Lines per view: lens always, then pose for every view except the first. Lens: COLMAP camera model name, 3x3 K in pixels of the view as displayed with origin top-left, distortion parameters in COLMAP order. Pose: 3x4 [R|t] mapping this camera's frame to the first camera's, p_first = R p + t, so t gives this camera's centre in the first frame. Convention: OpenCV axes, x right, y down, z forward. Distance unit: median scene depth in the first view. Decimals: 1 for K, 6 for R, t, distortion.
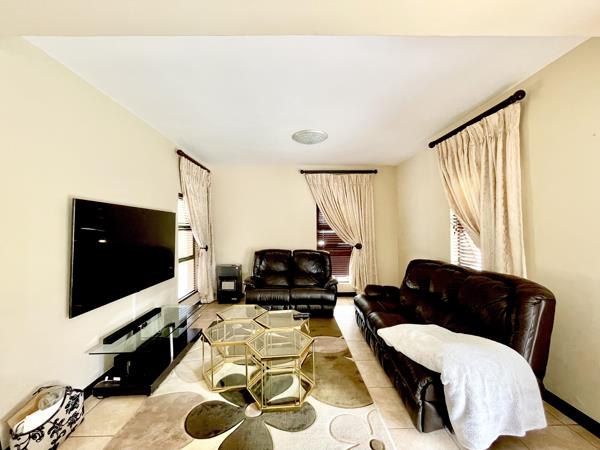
lens RADIAL K [[244.3, 0, 300.0], [0, 244.3, 225.0], [0, 0, 1]] dist [-0.001223, 0.000502]
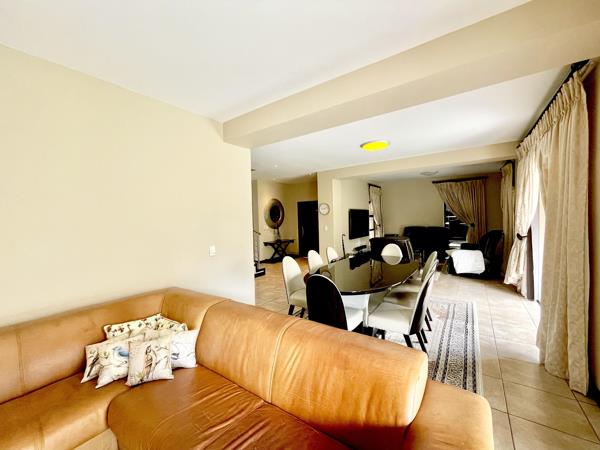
lens RADIAL K [[244.3, 0, 300.0], [0, 244.3, 225.0], [0, 0, 1]] dist [-0.001223, 0.000502]
pose [[0.803504, 0.003960, -0.595286, 0.395701], [0.027445, 0.998668, 0.043689, -0.023634], [0.594666, -0.051442, 0.802326, -1.375151]]
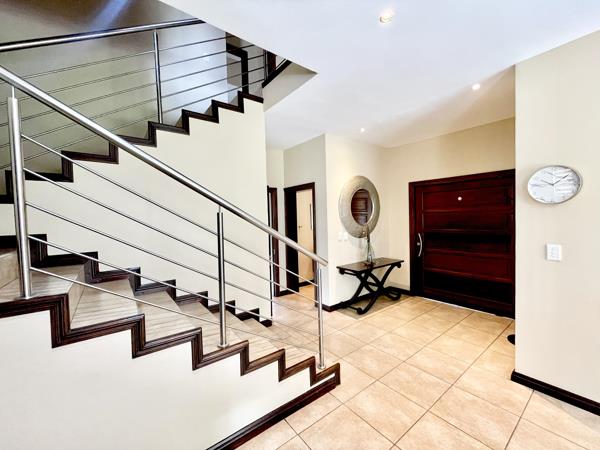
lens RADIAL K [[244.3, 0, 300.0], [0, 244.3, 225.0], [0, 0, 1]] dist [-0.001223, 0.000502]
pose [[0.582877, 0.019064, -0.812337, -0.437429], [0.030907, 0.998481, 0.045609, -0.011964], [0.811973, -0.051691, 0.581402, -0.528531]]
